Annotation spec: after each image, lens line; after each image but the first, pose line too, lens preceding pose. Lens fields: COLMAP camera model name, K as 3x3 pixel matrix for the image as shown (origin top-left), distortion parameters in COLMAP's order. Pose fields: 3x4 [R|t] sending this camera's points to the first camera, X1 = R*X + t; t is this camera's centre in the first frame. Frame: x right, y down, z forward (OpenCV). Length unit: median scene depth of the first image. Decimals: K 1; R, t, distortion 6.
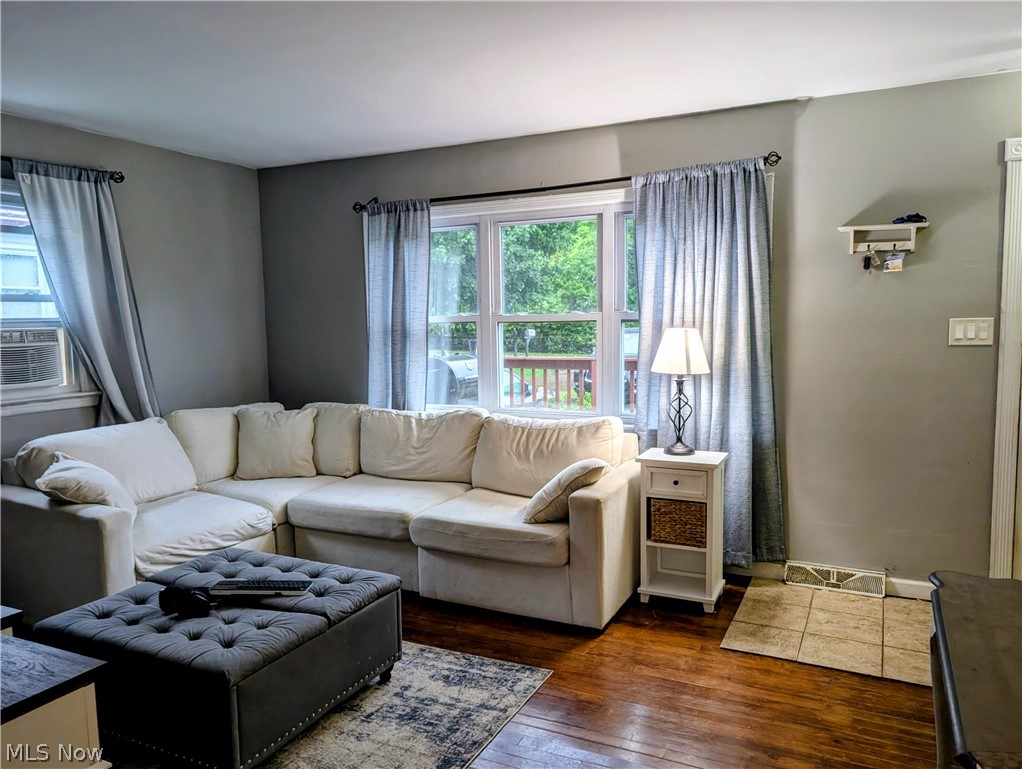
lens RADIAL K [[743.0, 0, 513.2], [0, 743.0, 386.9], [0, 0, 1]] dist [0.015747, -0.002109]
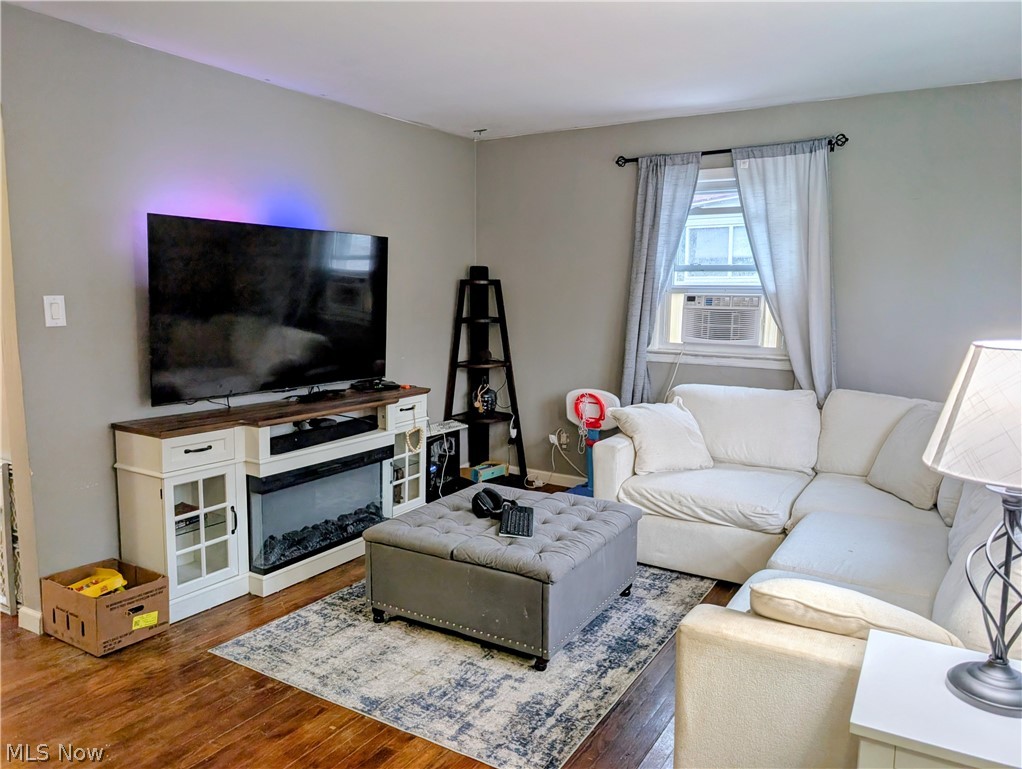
lens RADIAL K [[743.0, 0, 514.3], [0, 743.0, 380.2], [0, 0, 1]] dist [0.015747, -0.002109]
pose [[-0.078482, 0.135418, -0.987675, 0.627575], [-0.107906, 0.983757, 0.143455, -0.087484], [0.991058, 0.117835, -0.062595, 0.861655]]
